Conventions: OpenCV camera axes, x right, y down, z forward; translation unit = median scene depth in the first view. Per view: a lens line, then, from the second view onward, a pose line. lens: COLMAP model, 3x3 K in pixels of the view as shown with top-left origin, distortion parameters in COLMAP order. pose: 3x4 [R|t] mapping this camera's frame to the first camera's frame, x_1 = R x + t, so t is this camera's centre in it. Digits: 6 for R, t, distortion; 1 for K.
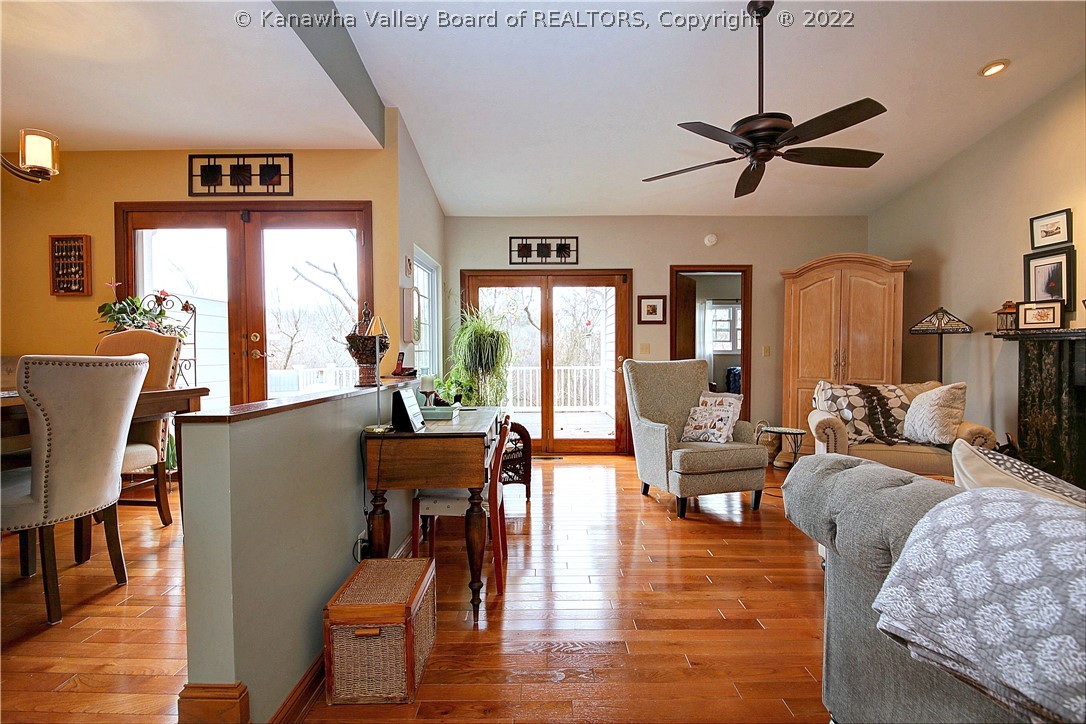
lens RADIAL K [[512.0, 0, 543.0], [0, 512.0, 362.0], [0, 0, 1]] dist [0.012565, -0.000341]
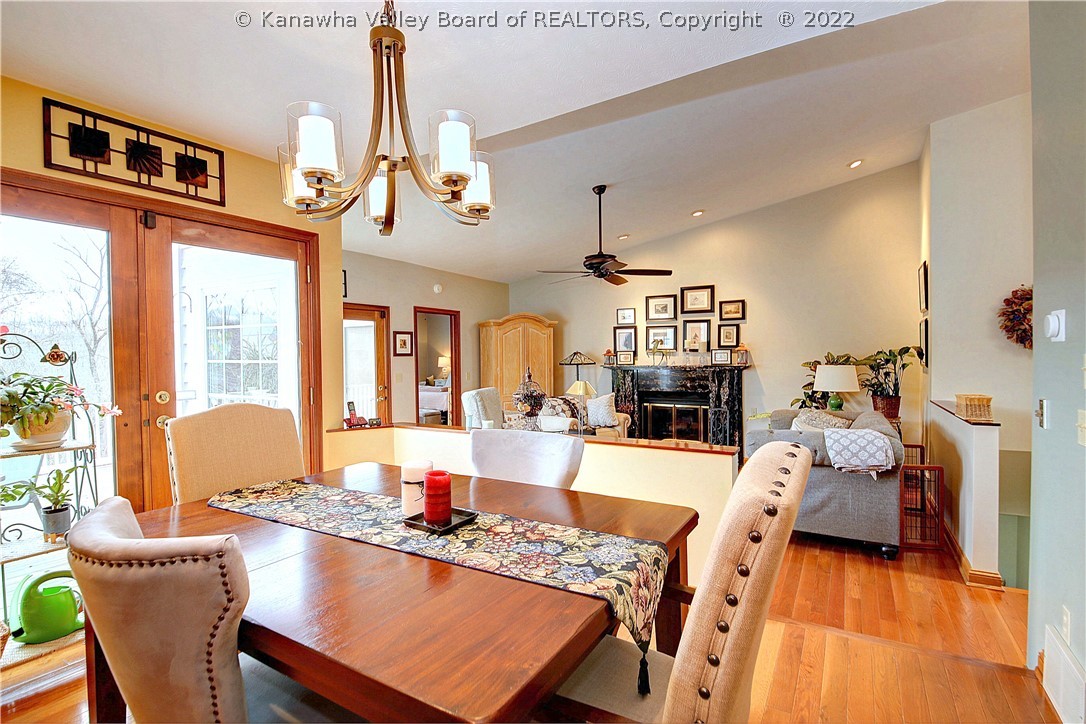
lens RADIAL K [[516.0, 0, 543.0], [0, 516.0, 362.0], [0, 0, 1]] dist [-0.000858, -0.000132]
pose [[0.512134, -0.019113, 0.858693, -0.624532], [0.028370, 0.999583, 0.005329, -0.059434], [-0.858437, 0.021632, 0.512463, 0.147860]]
